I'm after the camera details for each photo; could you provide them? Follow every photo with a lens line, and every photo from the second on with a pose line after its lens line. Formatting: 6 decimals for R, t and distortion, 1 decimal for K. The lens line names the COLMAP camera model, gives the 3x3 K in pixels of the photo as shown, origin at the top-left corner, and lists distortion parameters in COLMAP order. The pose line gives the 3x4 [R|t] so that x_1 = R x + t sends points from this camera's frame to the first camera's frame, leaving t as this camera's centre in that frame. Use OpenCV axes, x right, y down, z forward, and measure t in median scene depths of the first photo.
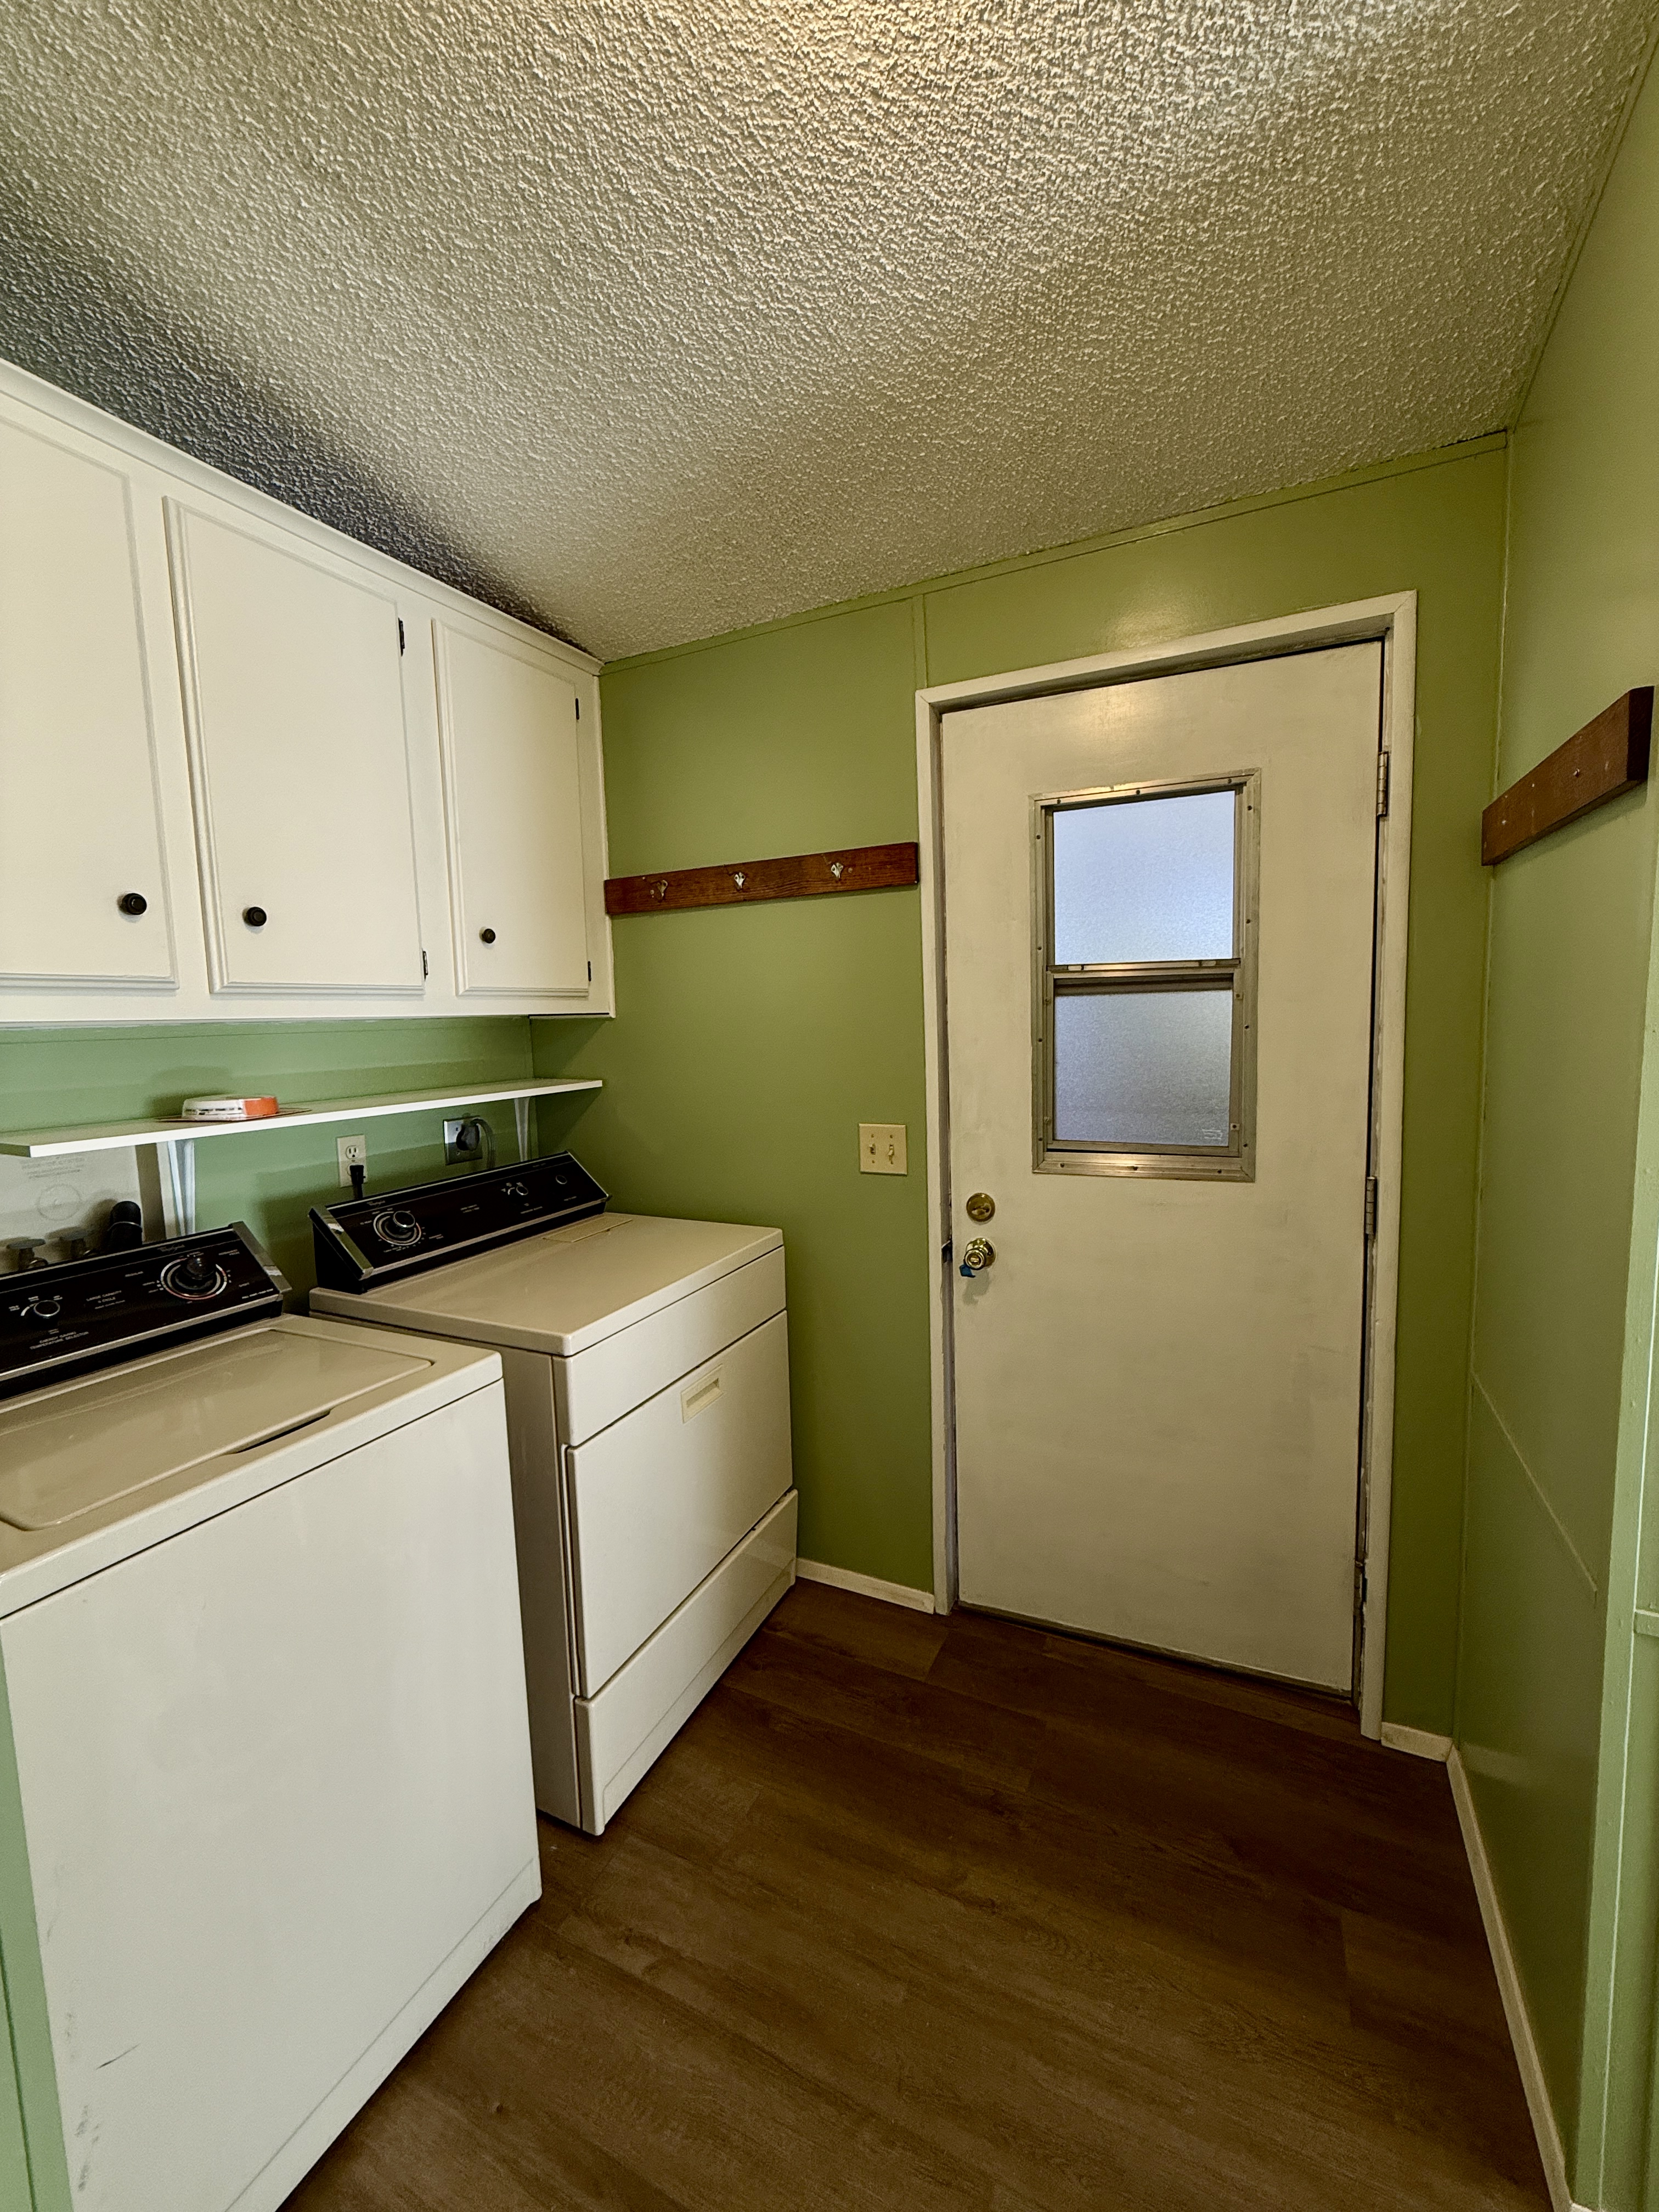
lens RADIAL K [[881.7, 0, 827.8], [0, 881.7, 1096.1], [0, 0, 1]] dist [0.000289, 0.000305]
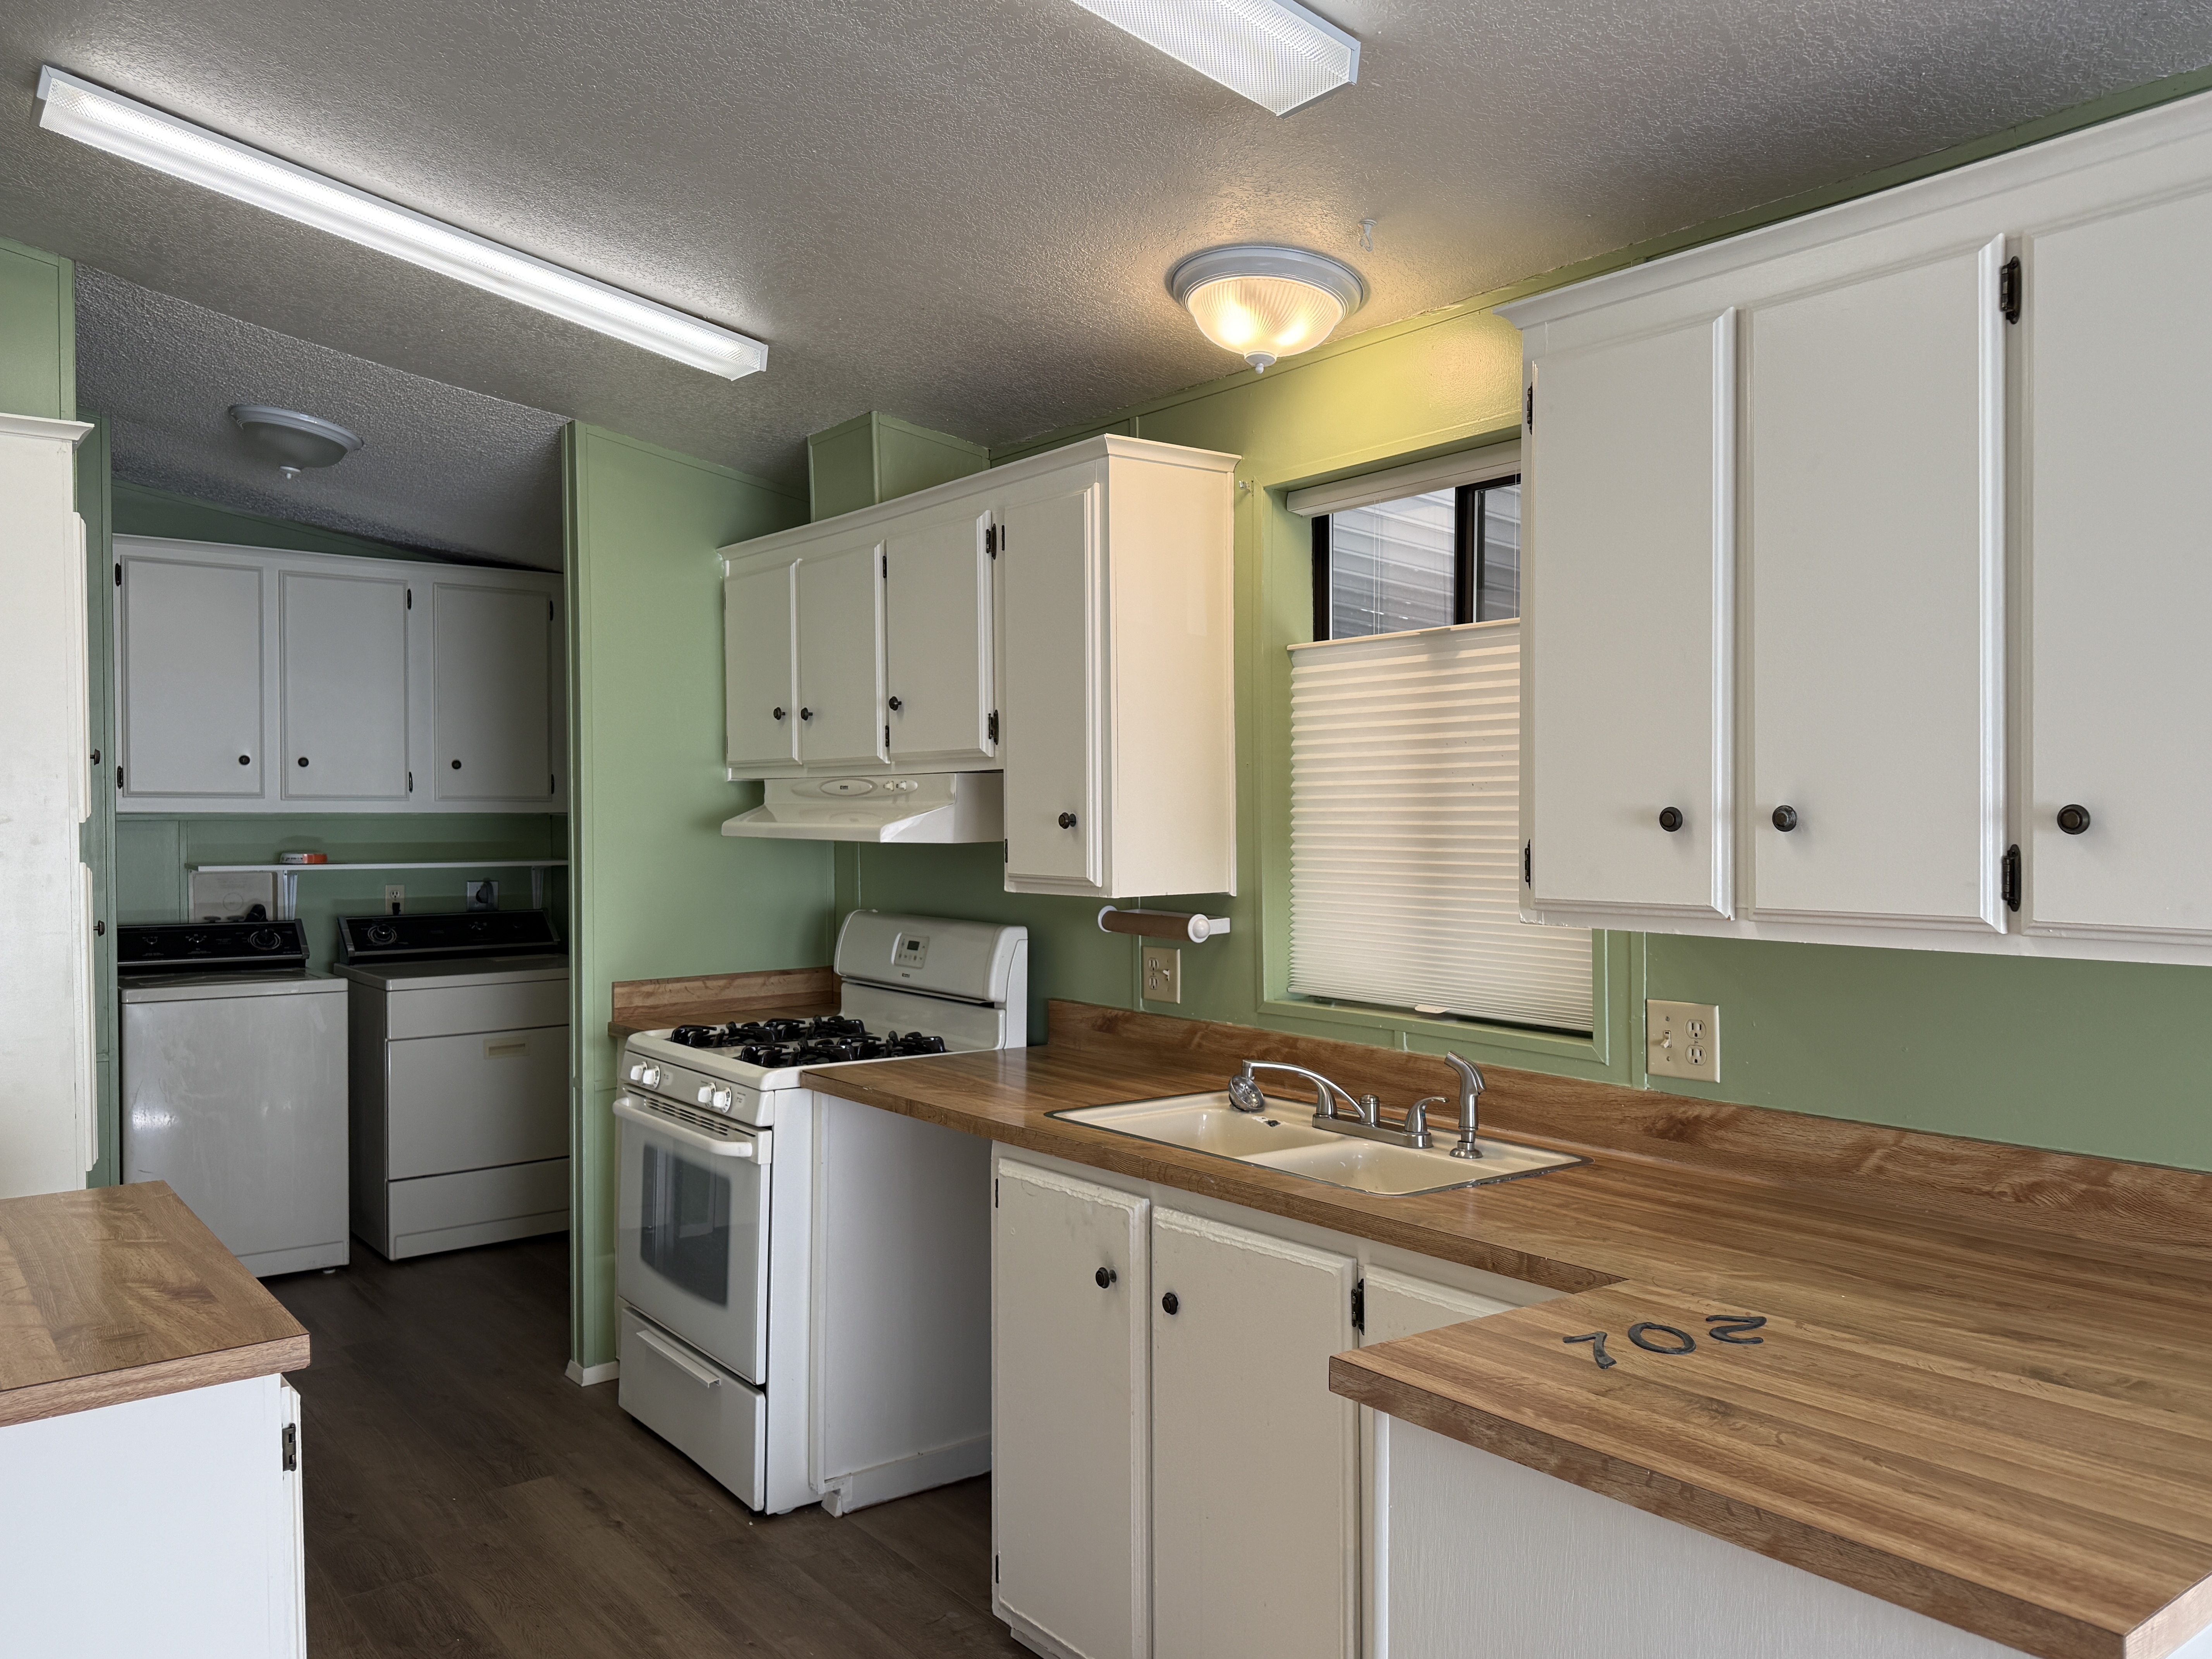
lens RADIAL K [[1630.5, 0, 1106.0], [0, 1630.5, 829.5], [0, 0, 1]] dist [0.004216, 0.000602]
pose [[0.902010, 0.041633, -0.429702, 2.379624], [-0.071445, 0.996010, -0.053473, 0.016486], [0.425762, 0.078933, 0.901386, -1.426147]]
